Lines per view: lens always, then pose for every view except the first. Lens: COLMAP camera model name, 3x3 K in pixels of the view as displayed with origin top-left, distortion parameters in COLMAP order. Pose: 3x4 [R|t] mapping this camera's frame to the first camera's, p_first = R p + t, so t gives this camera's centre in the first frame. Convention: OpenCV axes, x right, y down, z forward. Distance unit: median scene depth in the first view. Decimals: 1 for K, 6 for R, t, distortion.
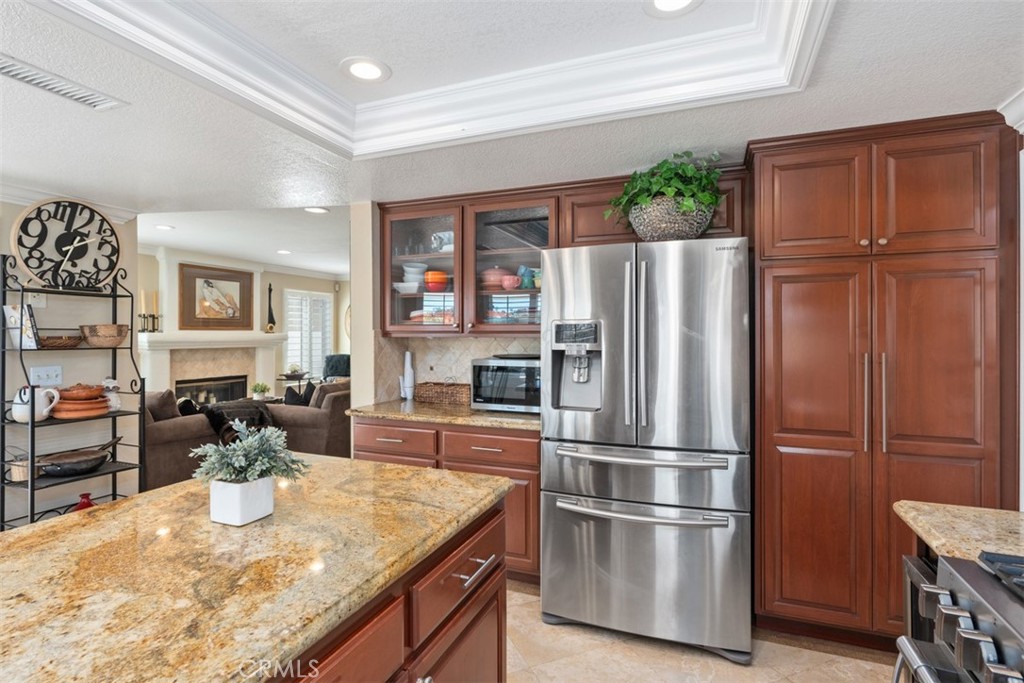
lens RADIAL K [[504.6, 0, 513.5], [0, 504.6, 337.5], [0, 0, 1]] dist [0.000178, -0.000224]
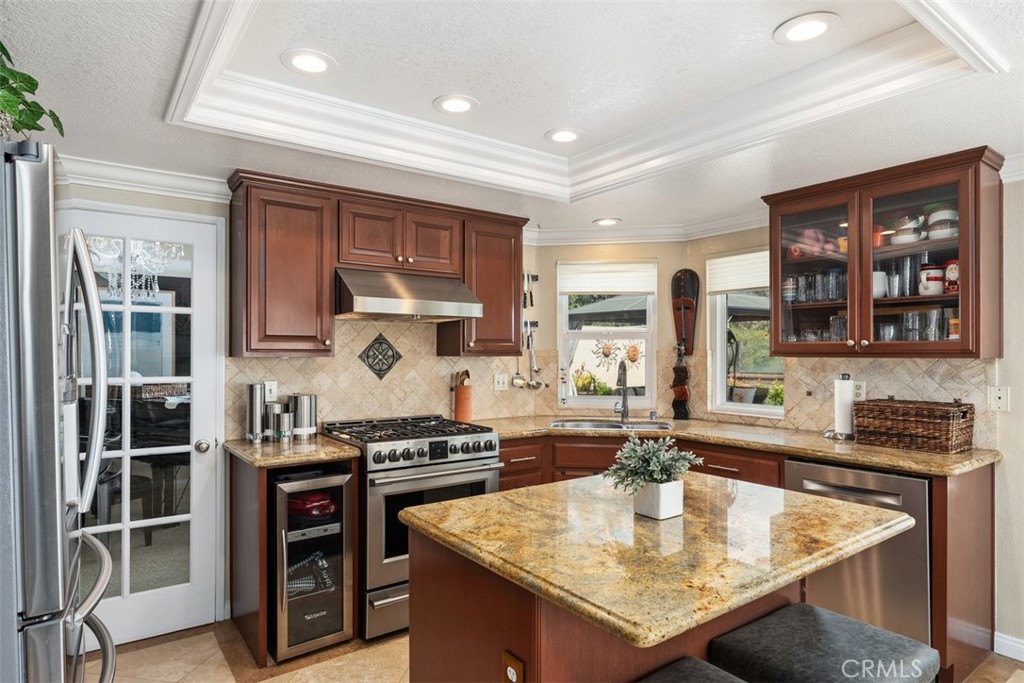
lens RADIAL K [[579.4, 0, 511.1], [0, 579.4, 348.9], [0, 0, 1]] dist [-0.004291, -0.001642]
pose [[-0.848566, 0.000052, 0.529089, -0.869984], [0.002197, 0.999992, 0.003427, -0.024915], [-0.529085, 0.004070, -0.848559, 2.103606]]
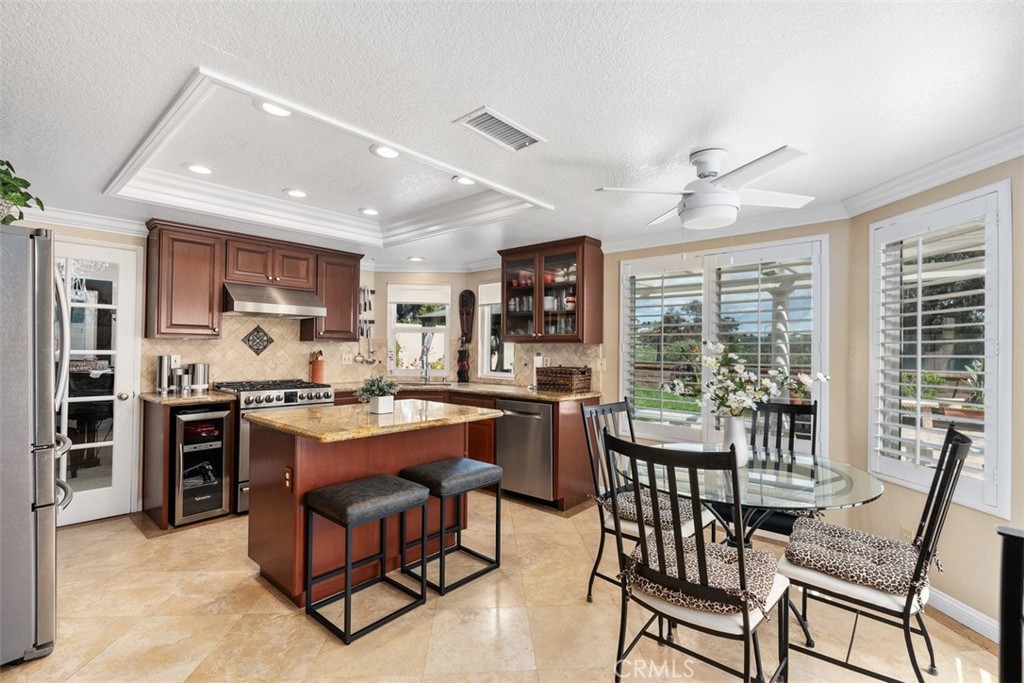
lens RADIAL K [[465.1, 0, 513.3], [0, 465.1, 340.2], [0, 0, 1]] dist [-0.004437, 0.000783]
pose [[-0.942962, -0.006373, 0.332840, -1.373563], [-0.009729, 0.999917, -0.008415, 0.004702], [-0.332759, -0.011173, -0.942946, 2.419711]]
